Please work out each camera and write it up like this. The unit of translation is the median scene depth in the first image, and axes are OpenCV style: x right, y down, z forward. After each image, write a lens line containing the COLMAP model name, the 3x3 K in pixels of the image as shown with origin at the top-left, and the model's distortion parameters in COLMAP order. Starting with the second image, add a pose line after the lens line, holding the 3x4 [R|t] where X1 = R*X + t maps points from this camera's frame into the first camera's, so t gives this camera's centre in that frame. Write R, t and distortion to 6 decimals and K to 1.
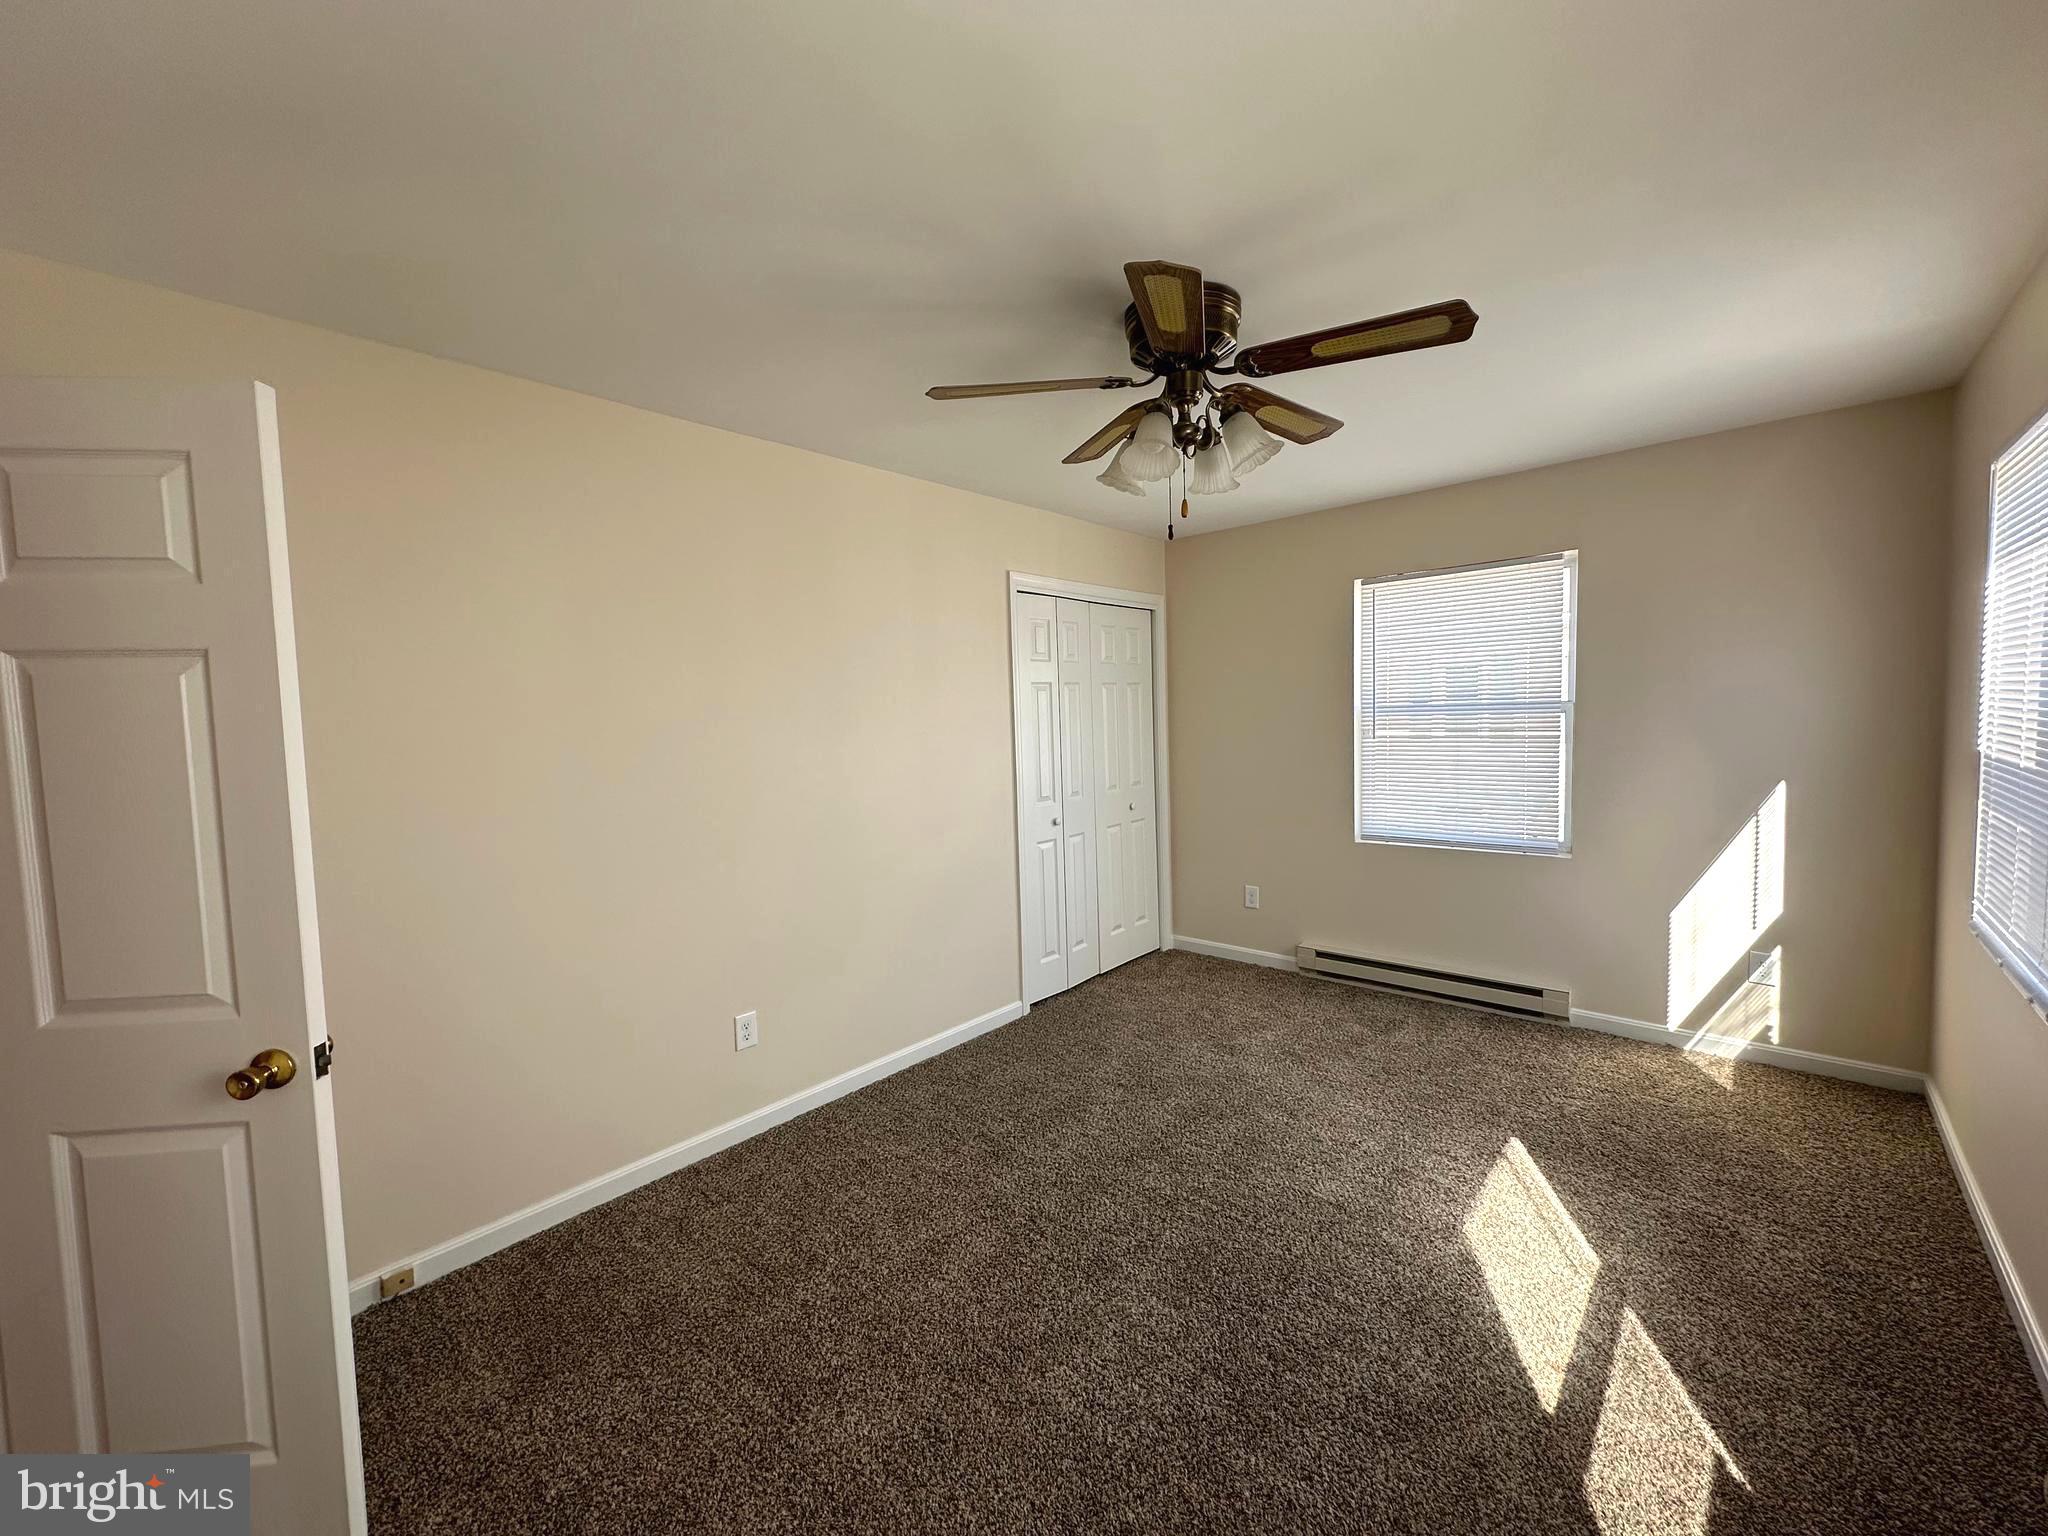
lens RADIAL K [[809.8, 0, 1024.8], [0, 809.8, 768.4], [0, 0, 1]] dist [0.000639, 0.000059]
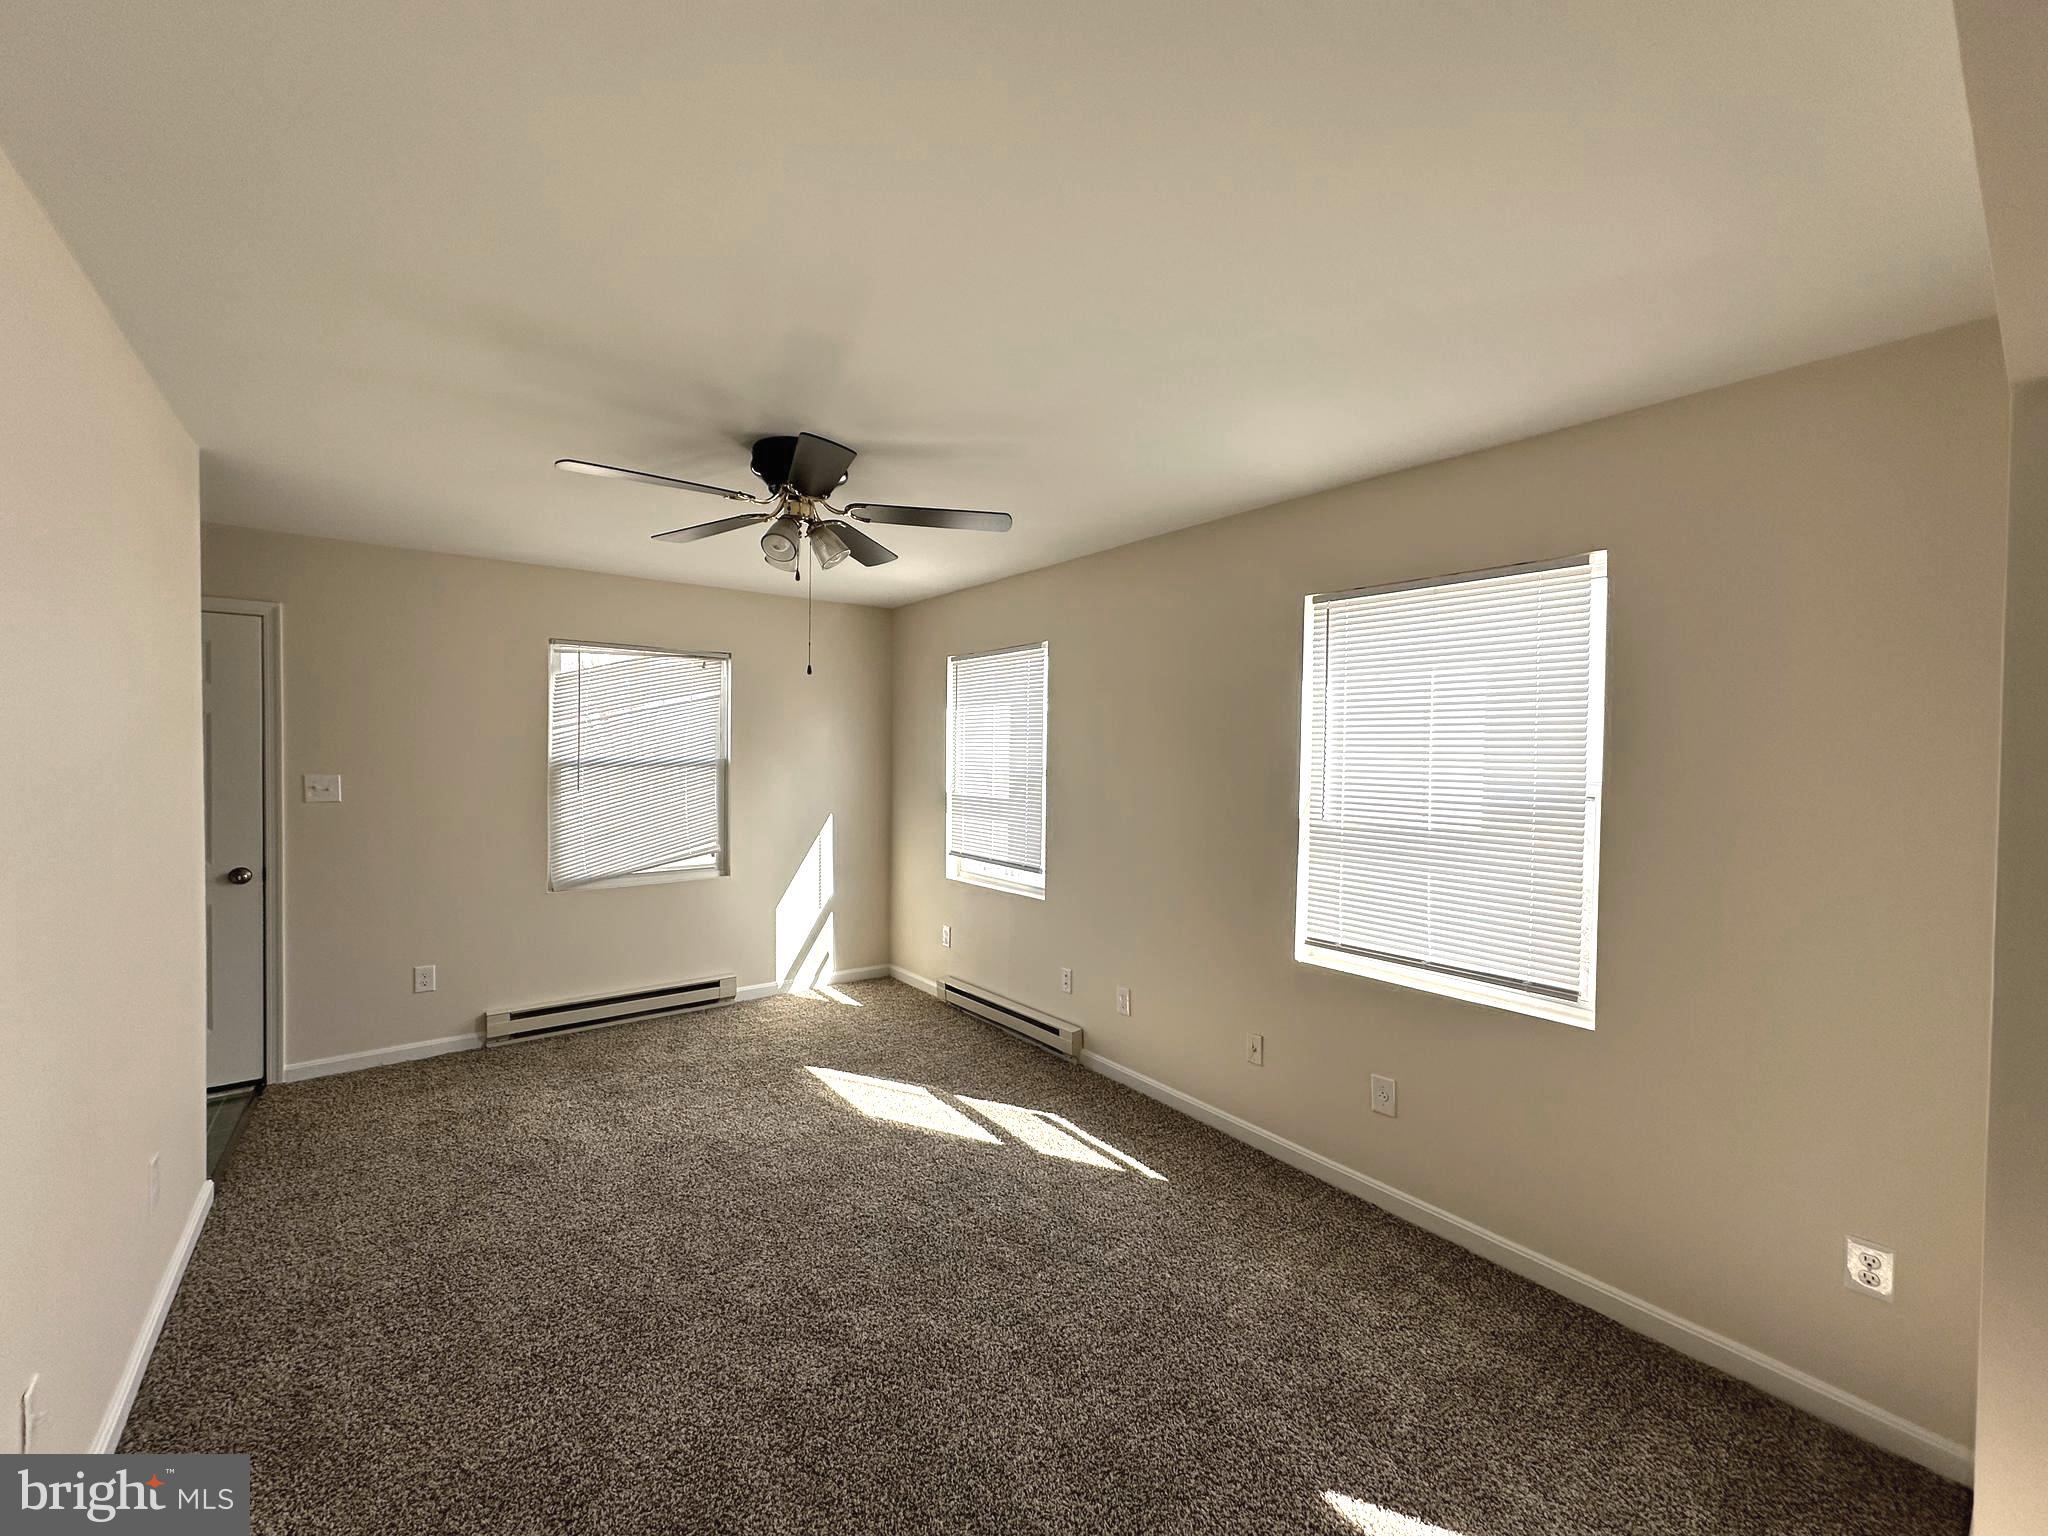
lens RADIAL K [[804.6, 0, 1028.3], [0, 804.6, 766.6], [0, 0, 1]] dist [-0.010168, 0.000549]
pose [[0.183727, 0.020111, 0.982772, -0.631376], [0.053406, 0.998110, -0.030409, -0.007743], [-0.981525, 0.058073, 0.182306, 0.284638]]
